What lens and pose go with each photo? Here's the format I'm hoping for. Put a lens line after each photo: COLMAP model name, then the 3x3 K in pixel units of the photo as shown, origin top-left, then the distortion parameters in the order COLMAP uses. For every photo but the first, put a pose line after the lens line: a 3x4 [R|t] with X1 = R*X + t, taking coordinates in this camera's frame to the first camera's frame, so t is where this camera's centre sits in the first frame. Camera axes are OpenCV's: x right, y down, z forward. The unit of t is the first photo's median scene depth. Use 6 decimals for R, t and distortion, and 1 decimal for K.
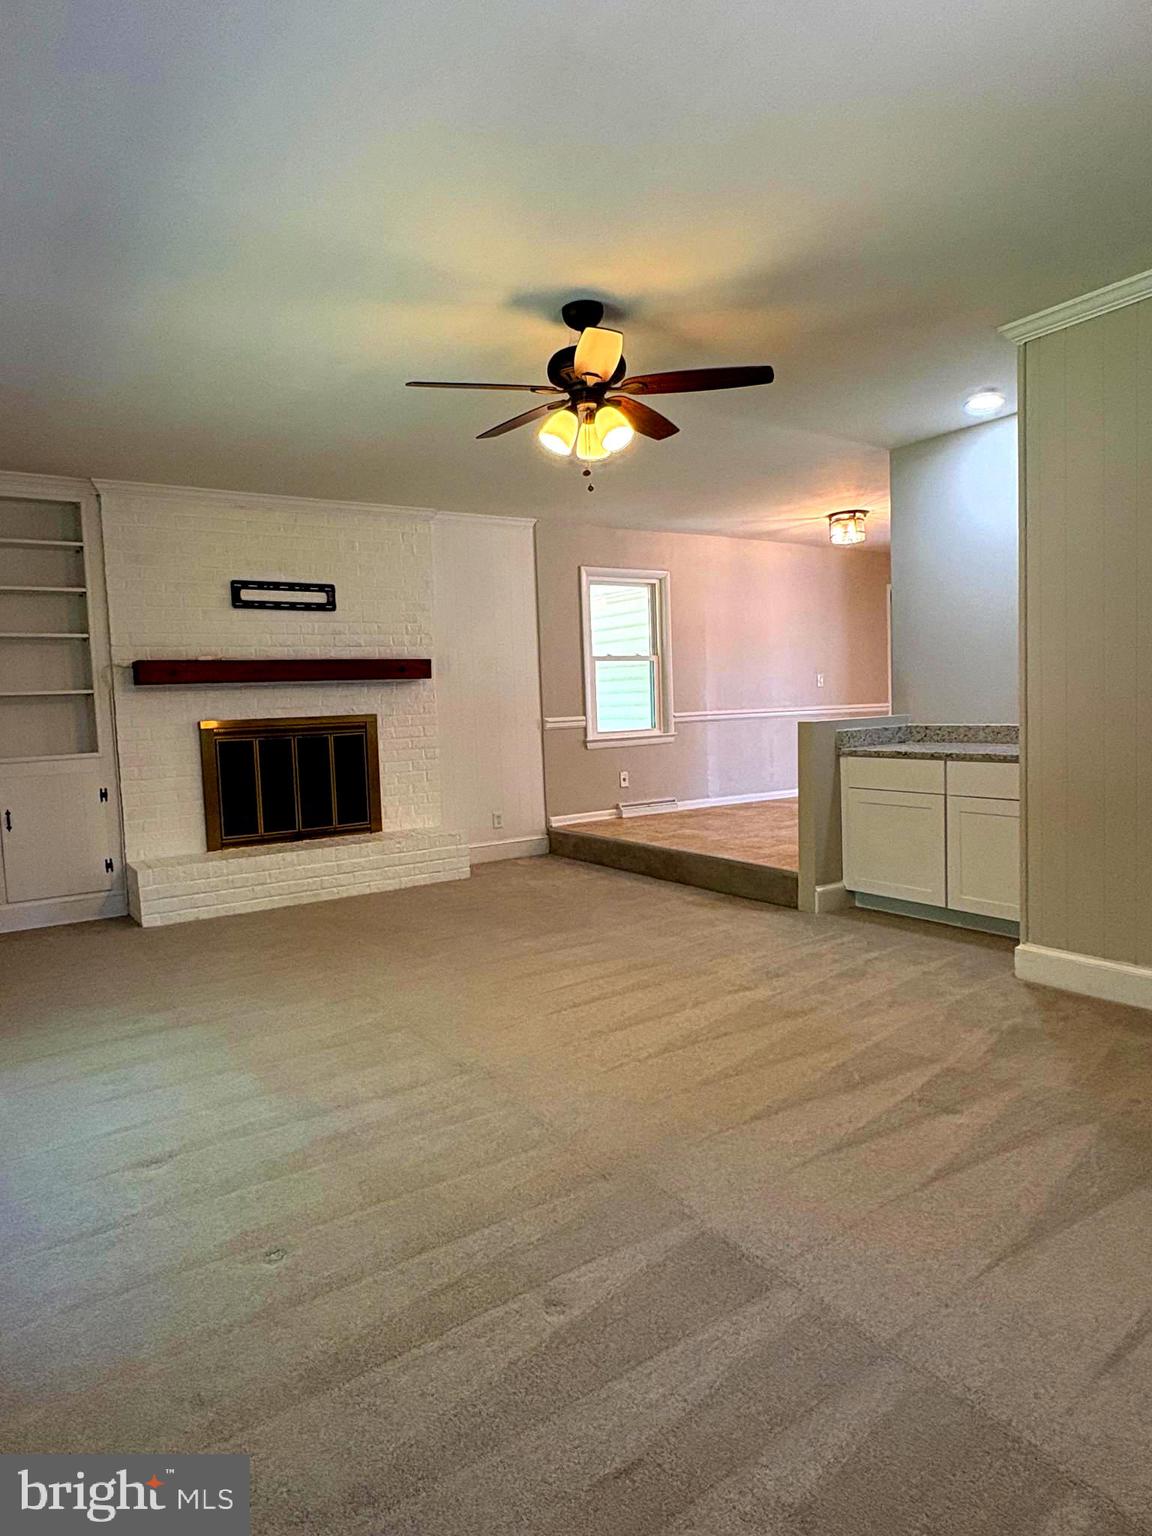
lens RADIAL K [[915.3, 0, 573.4], [0, 915.3, 770.2], [0, 0, 1]] dist [-0.004984, 0.001117]
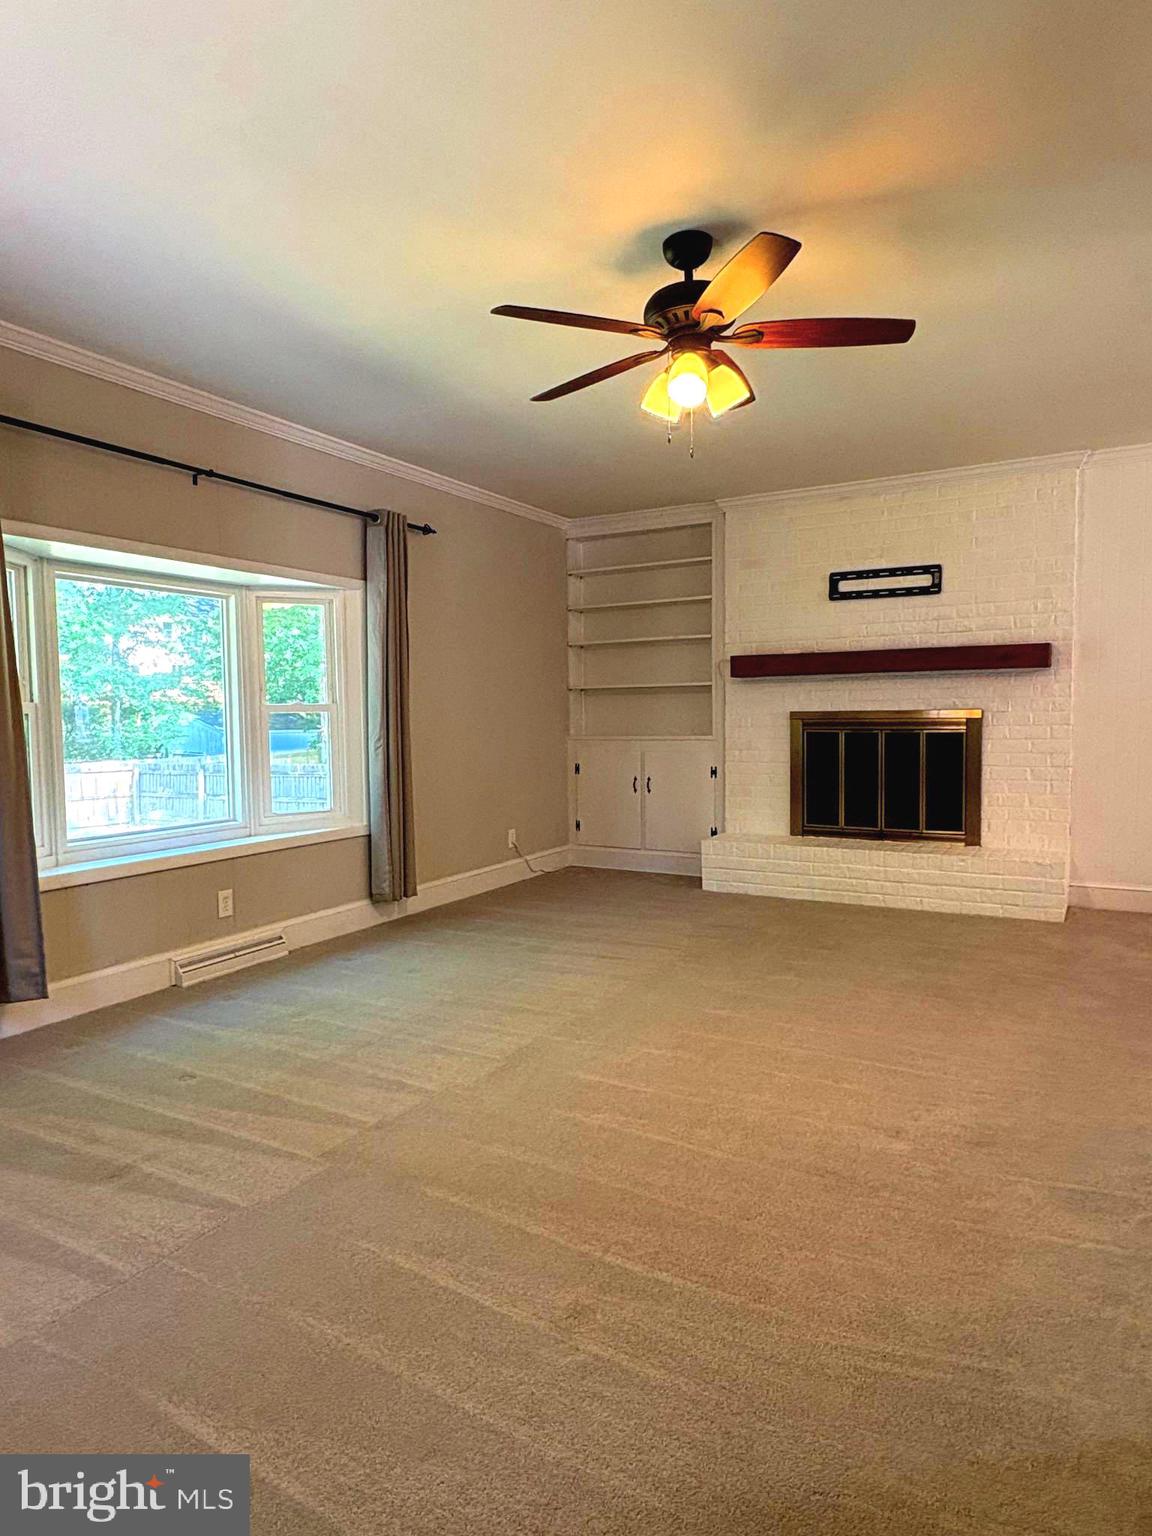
lens RADIAL K [[915.3, 0, 589.2], [0, 915.3, 775.1], [0, 0, 1]] dist [-0.004984, 0.001117]
pose [[0.451168, 0.092207, -0.887663, 0.416450], [-0.070758, 0.995213, 0.067415, -0.034221], [0.889630, 0.032394, 0.455532, 0.303118]]
